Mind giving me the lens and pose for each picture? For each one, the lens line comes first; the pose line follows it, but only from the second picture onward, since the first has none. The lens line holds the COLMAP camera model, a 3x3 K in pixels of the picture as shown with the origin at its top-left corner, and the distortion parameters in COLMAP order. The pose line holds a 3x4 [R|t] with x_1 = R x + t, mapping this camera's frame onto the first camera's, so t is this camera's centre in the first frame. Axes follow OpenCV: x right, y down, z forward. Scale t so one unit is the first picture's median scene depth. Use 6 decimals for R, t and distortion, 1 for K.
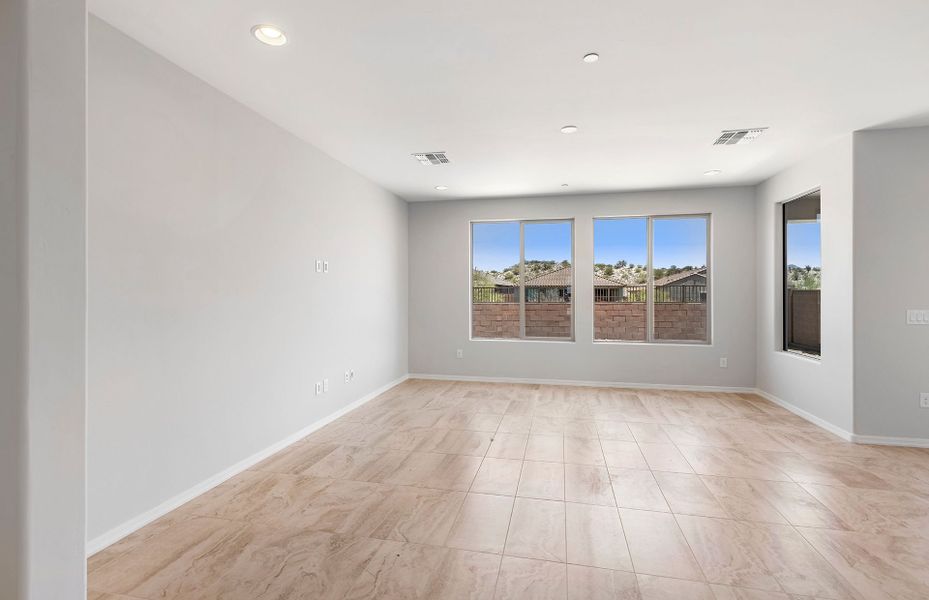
lens RADIAL K [[428.2, 0, 464.5], [0, 428.2, 300.0], [0, 0, 1]] dist [0.001993, 0.000376]
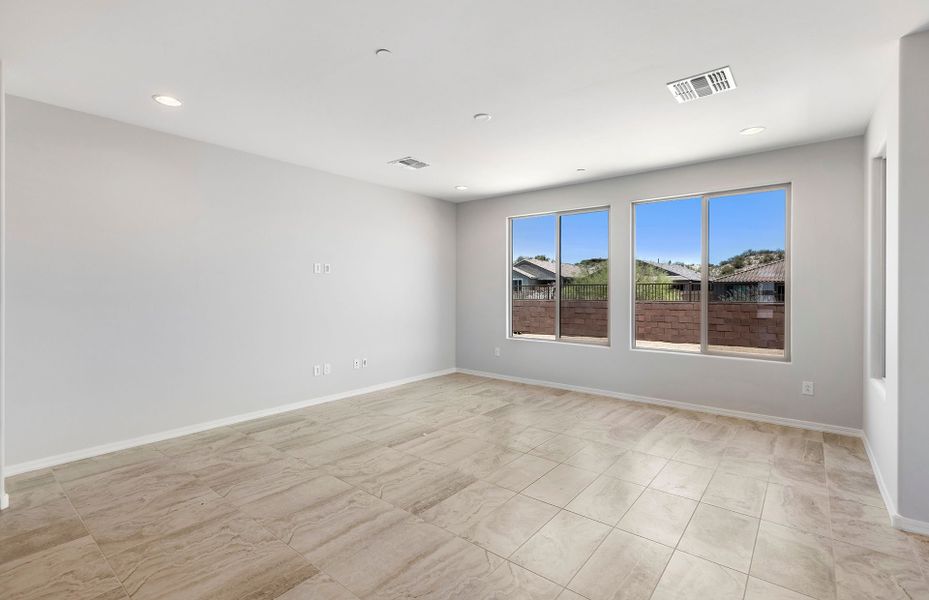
lens RADIAL K [[426.1, 0, 456.1], [0, 426.1, 295.1], [0, 0, 1]] dist [0.001535, 0.000400]
pose [[0.890527, 0.007191, -0.454873, 0.583323], [-0.008737, 0.999961, -0.001299, -0.005374], [0.454846, 0.005131, 0.890555, 0.131183]]
